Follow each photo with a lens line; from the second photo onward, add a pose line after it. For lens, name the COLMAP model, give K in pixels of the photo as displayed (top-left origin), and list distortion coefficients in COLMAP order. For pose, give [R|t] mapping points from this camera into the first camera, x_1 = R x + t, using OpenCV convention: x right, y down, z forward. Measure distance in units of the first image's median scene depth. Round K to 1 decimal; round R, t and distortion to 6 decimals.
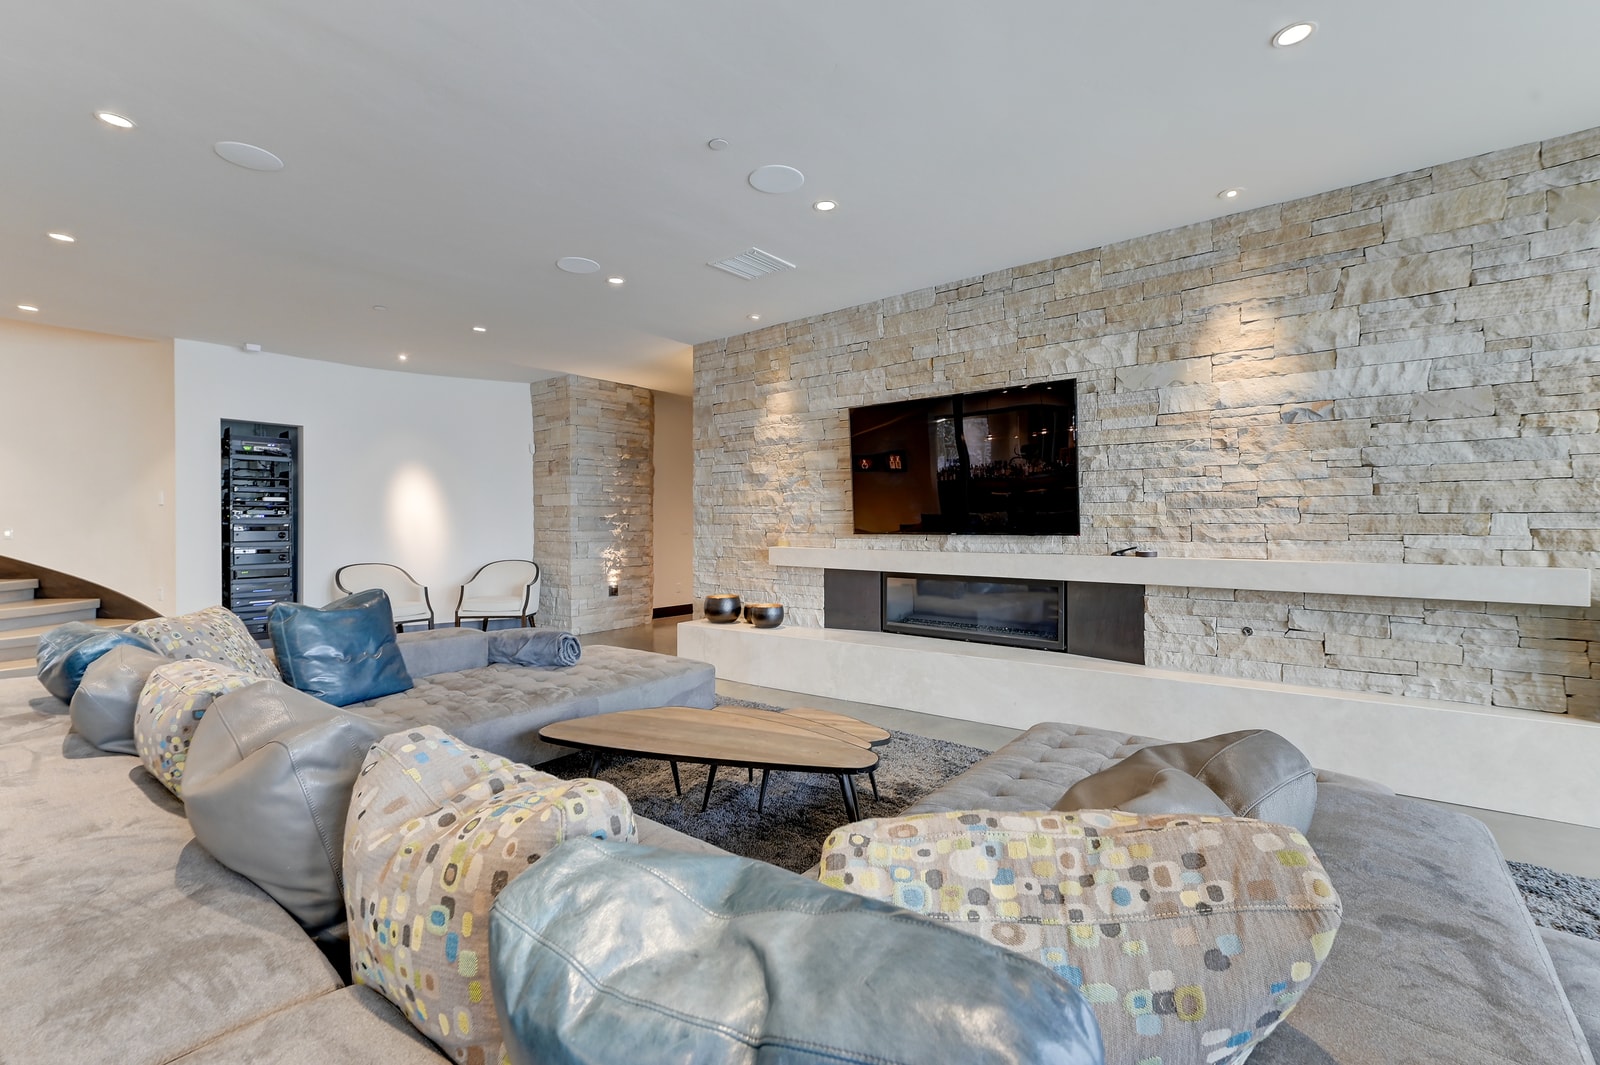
lens RADIAL K [[691.4, 0, 806.7], [0, 691.4, 522.1], [0, 0, 1]] dist [0.005074, -0.000566]
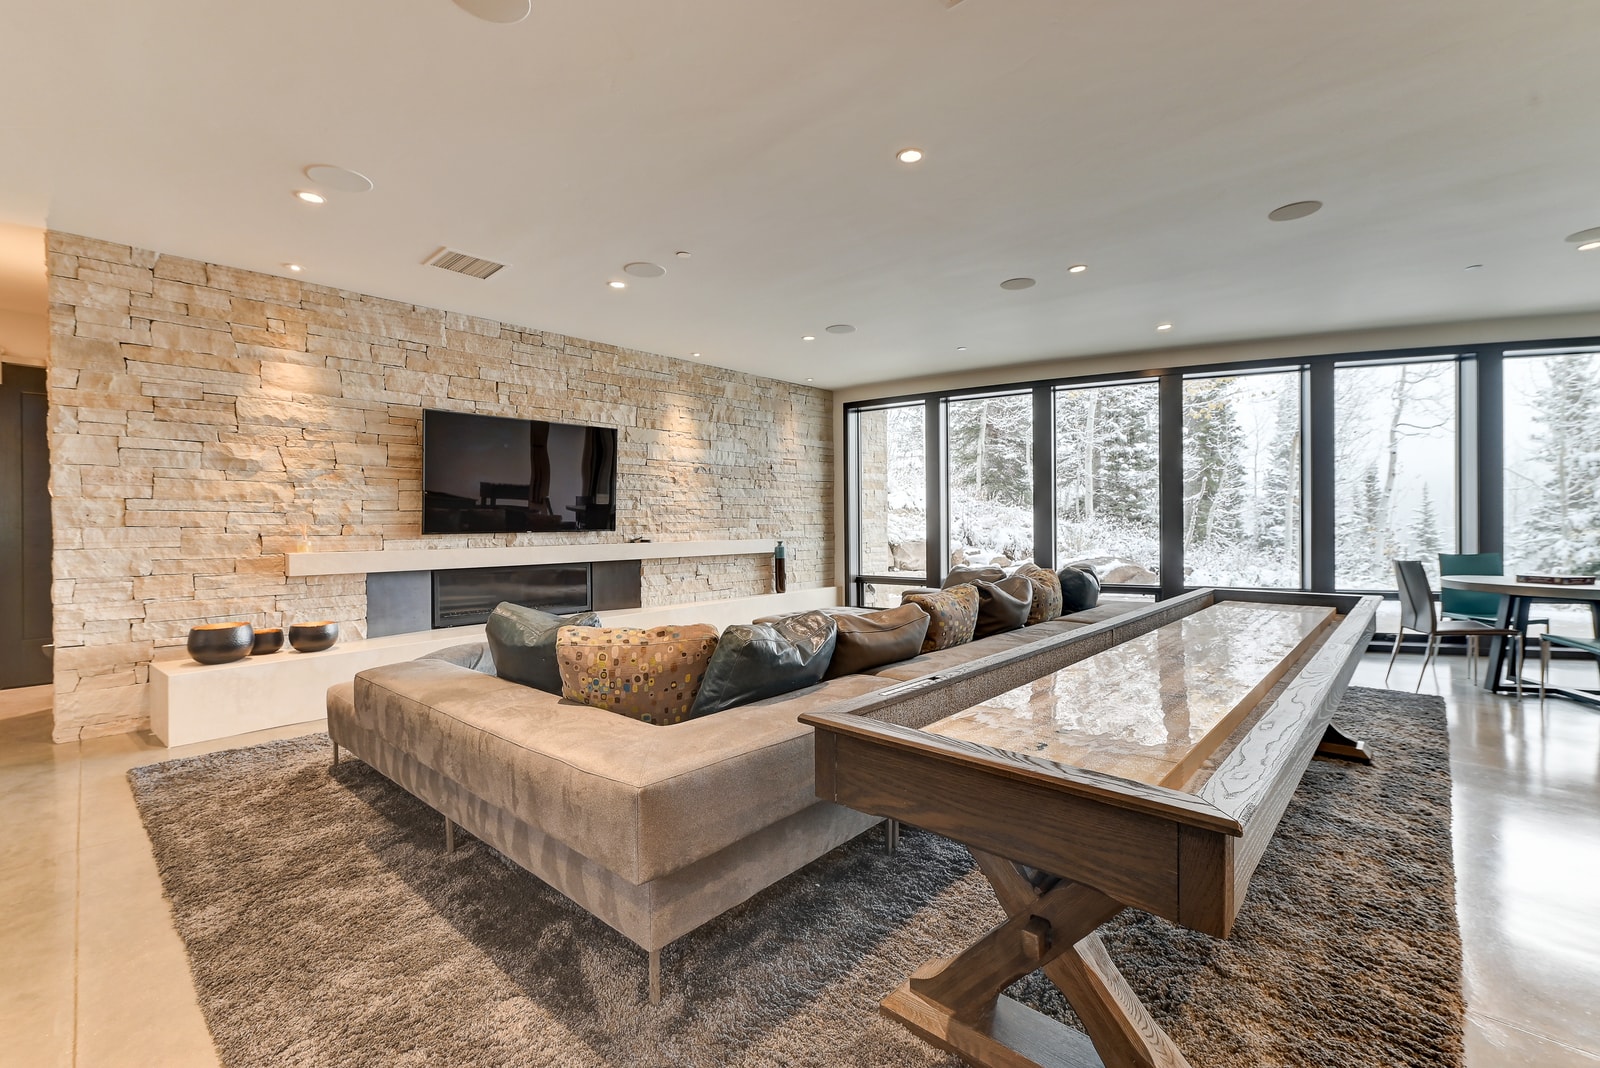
lens RADIAL K [[691.4, 0, 793.7], [0, 691.4, 525.0], [0, 0, 1]] dist [0.005074, -0.000566]
pose [[0.080604, -0.002944, 0.996742, -0.986187], [0.005561, 0.999981, 0.002504, 0.004415], [-0.996731, 0.005341, 0.080618, 0.425801]]
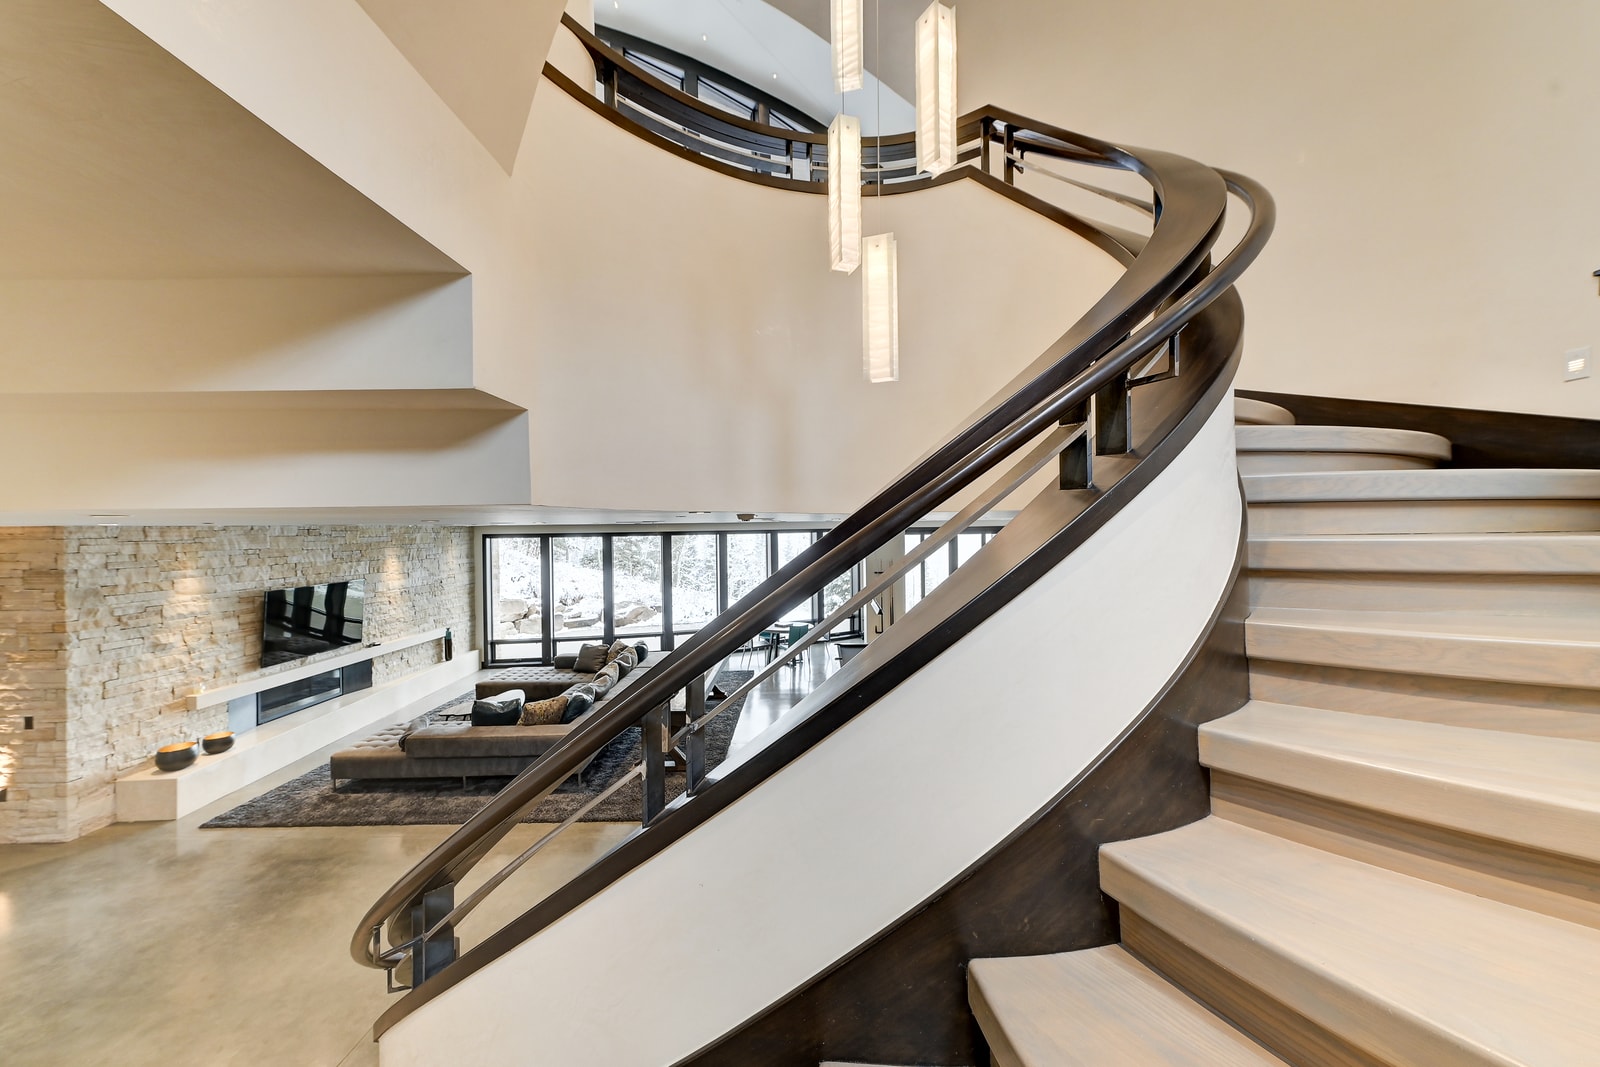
lens RADIAL K [[622.7, 0, 802.9], [0, 622.7, 525.6], [0, 0, 1]] dist [0.013868, 0.000182]
pose [[-0.612631, 0.009264, 0.790315, -2.092787], [0.012441, 0.999920, -0.002078, -0.332329], [-0.790271, 0.008559, -0.612698, 0.998734]]
